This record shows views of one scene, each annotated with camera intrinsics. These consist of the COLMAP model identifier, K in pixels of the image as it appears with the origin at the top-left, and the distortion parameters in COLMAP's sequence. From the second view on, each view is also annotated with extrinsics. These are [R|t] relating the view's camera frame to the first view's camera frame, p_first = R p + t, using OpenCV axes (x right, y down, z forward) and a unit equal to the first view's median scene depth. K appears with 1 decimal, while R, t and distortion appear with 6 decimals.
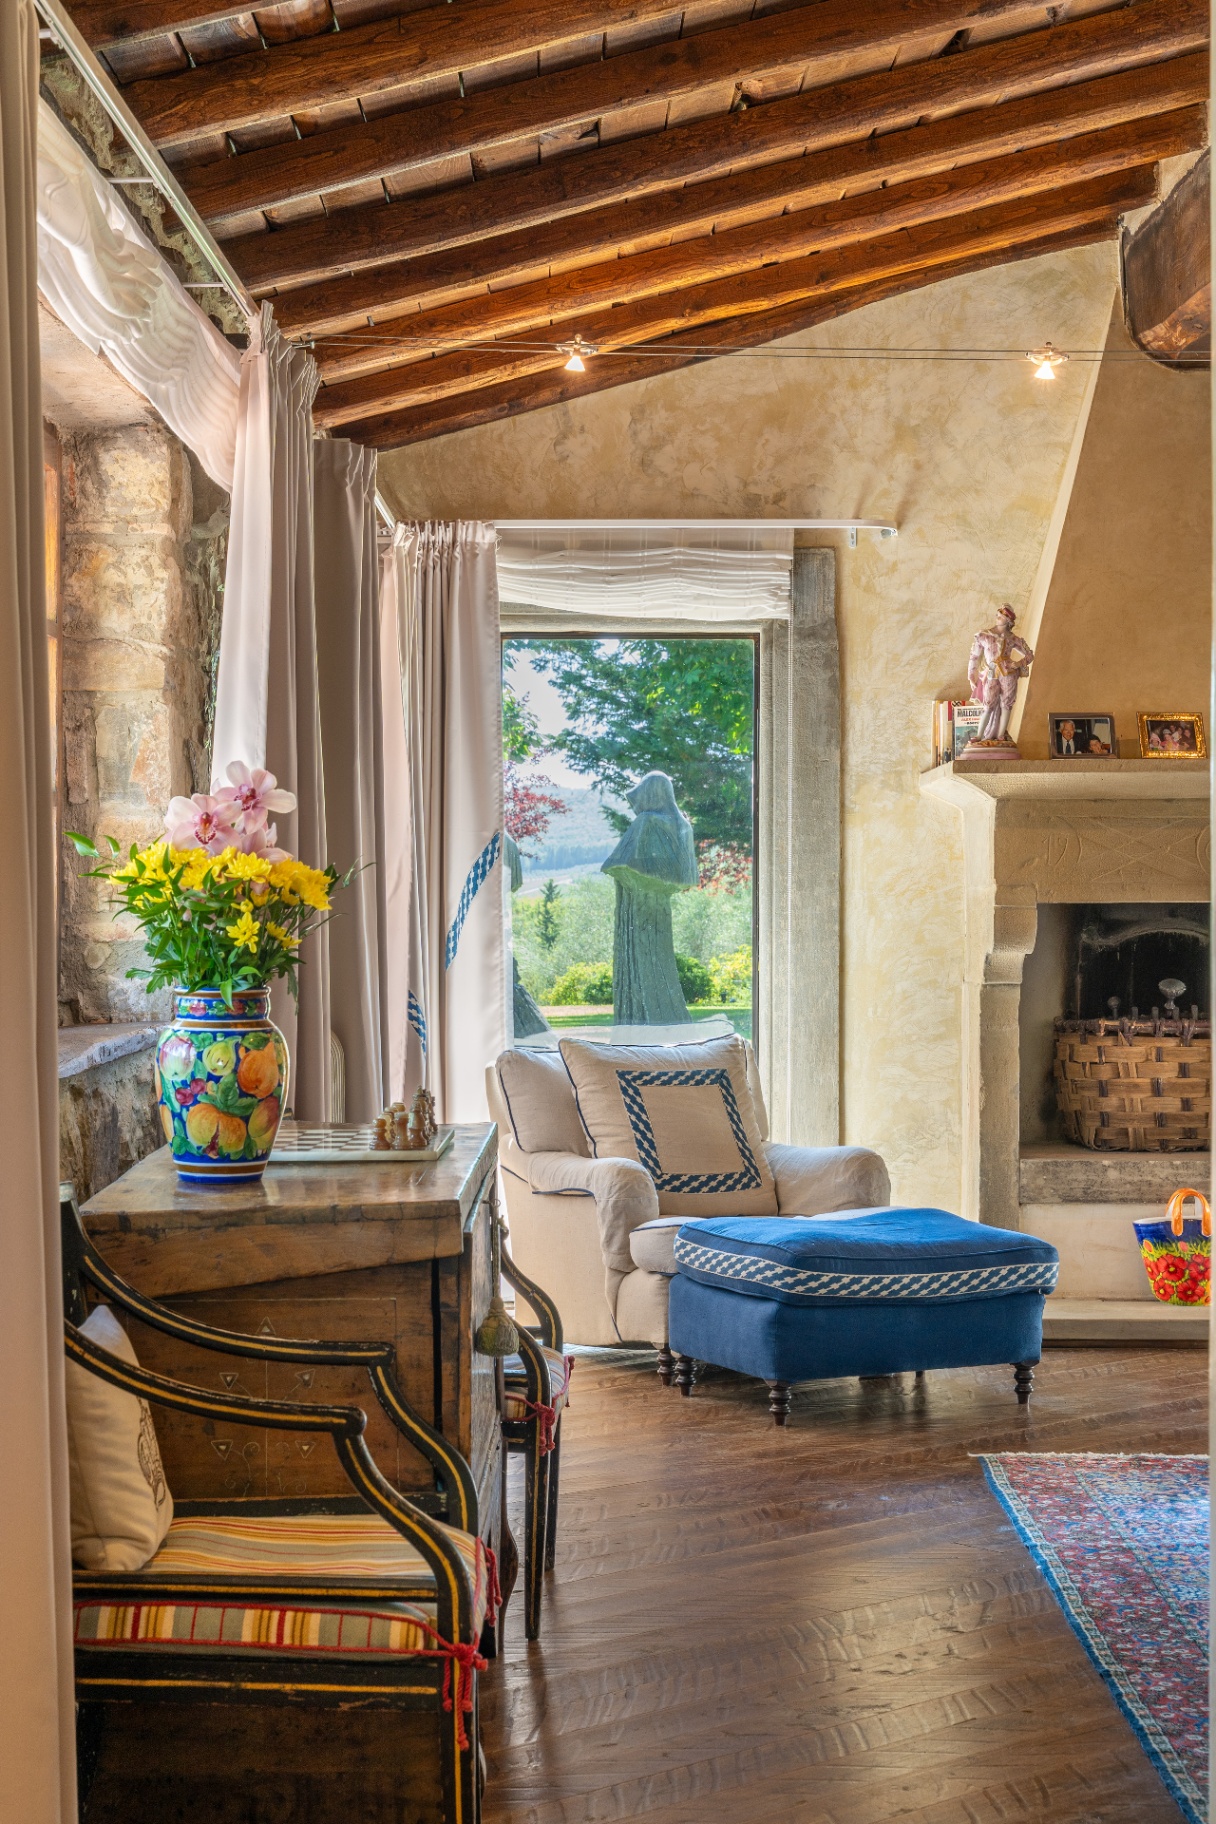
lens RADIAL K [[1938.9, 0, 608.1], [0, 1938.9, 911.0], [0, 0, 1]] dist [0.026688, 0.000000]
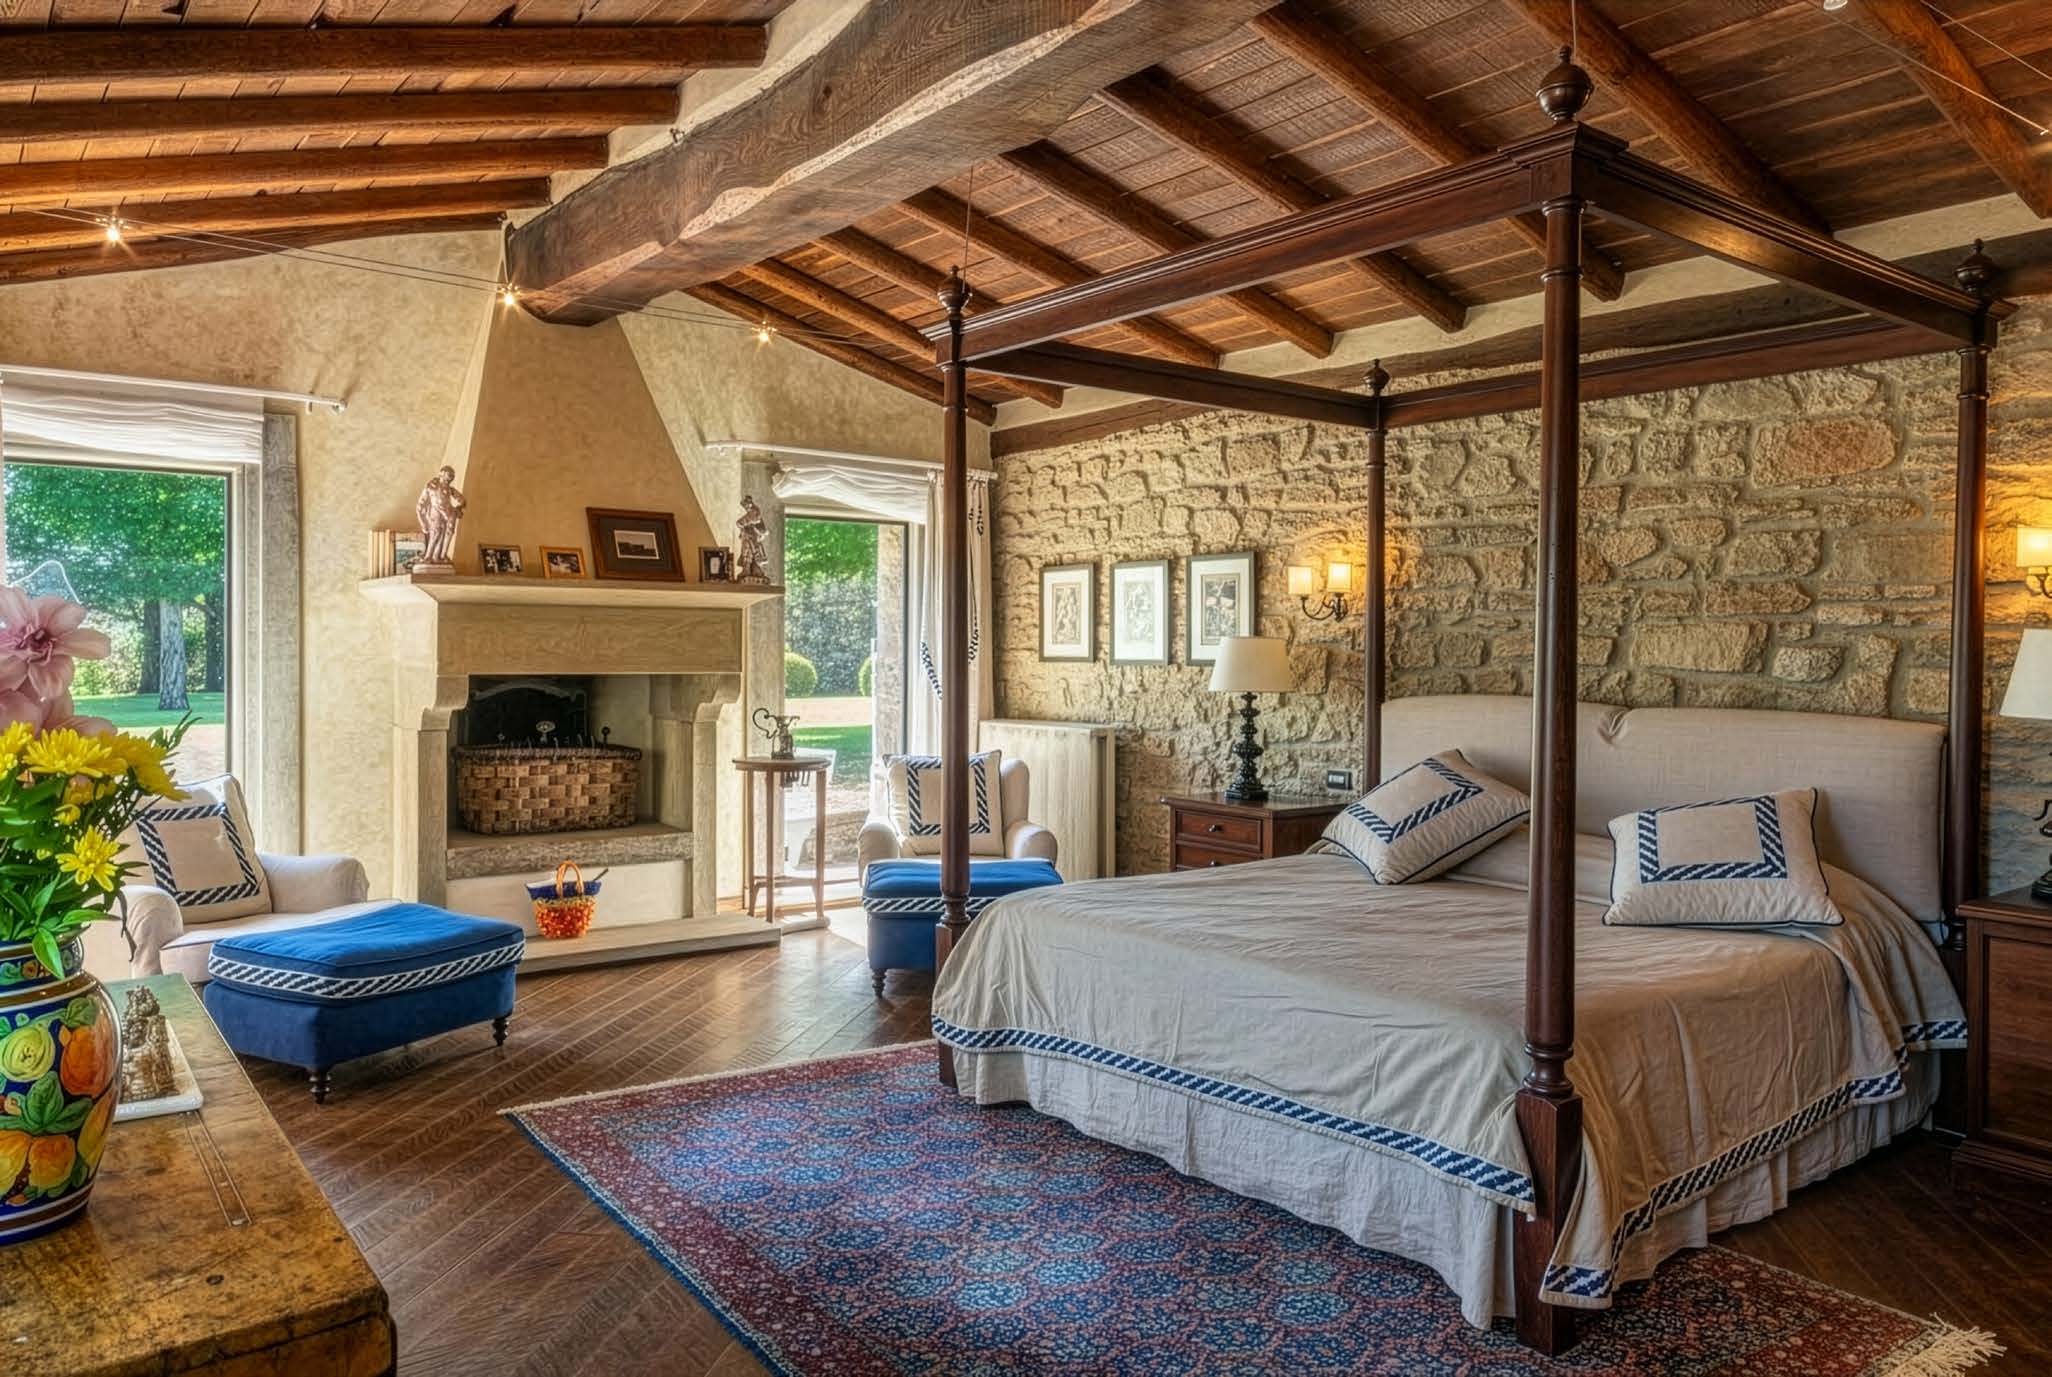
lens RADIAL K [[1390.8, 0, 1026.3], [0, 1390.8, 690.9], [0, 0, 1]] dist [0.002470, -0.005037]
pose [[0.848254, -0.006789, 0.529546, 0.029220], [0.007091, 0.999974, 0.001462, 0.010764], [-0.529542, 0.002515, 0.848280, -0.105860]]
